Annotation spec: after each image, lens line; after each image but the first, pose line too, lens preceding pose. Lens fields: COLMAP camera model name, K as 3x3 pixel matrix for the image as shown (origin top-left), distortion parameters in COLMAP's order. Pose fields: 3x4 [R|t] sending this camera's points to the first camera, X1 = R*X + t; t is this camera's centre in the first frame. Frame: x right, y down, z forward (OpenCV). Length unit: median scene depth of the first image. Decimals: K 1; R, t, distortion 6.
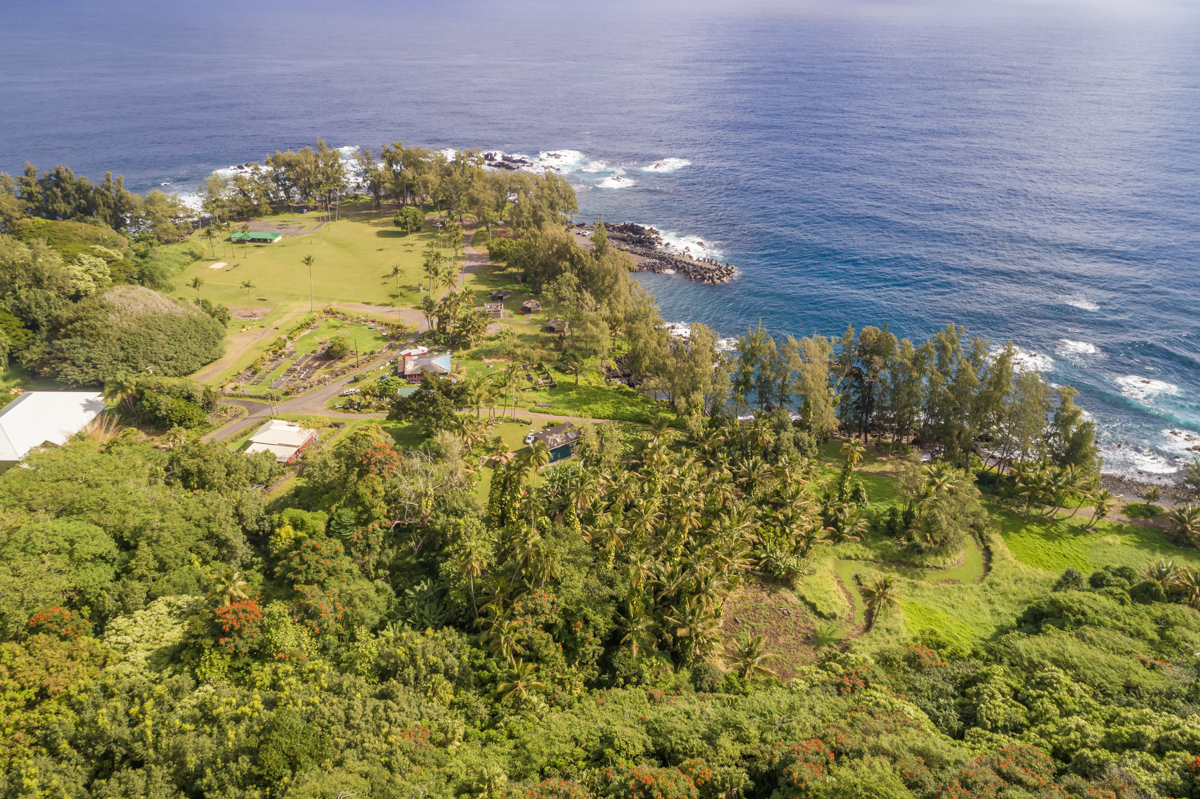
lens RADIAL K [[805.8, 0, 600.0], [0, 805.8, 399.5], [0, 0, 1]] dist [-0.002657, 0.003172]
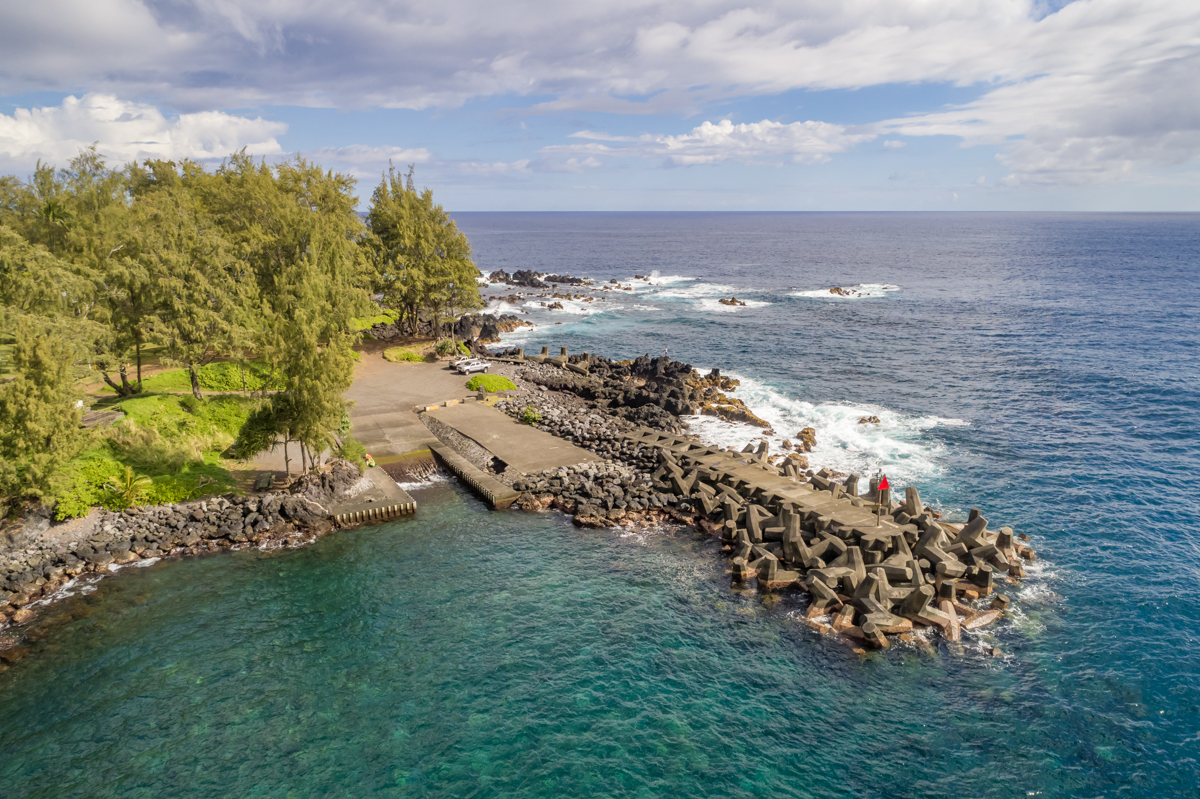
lens RADIAL K [[821.0, 0, 603.7], [0, 821.0, 385.8], [0, 0, 1]] dist [-0.006333, 0.005611]
pose [[0.953575, 0.049182, -0.297113, 0.272095], [-0.130321, 0.956807, -0.259879, -0.283708], [0.271498, 0.286534, 0.918797, 1.651021]]
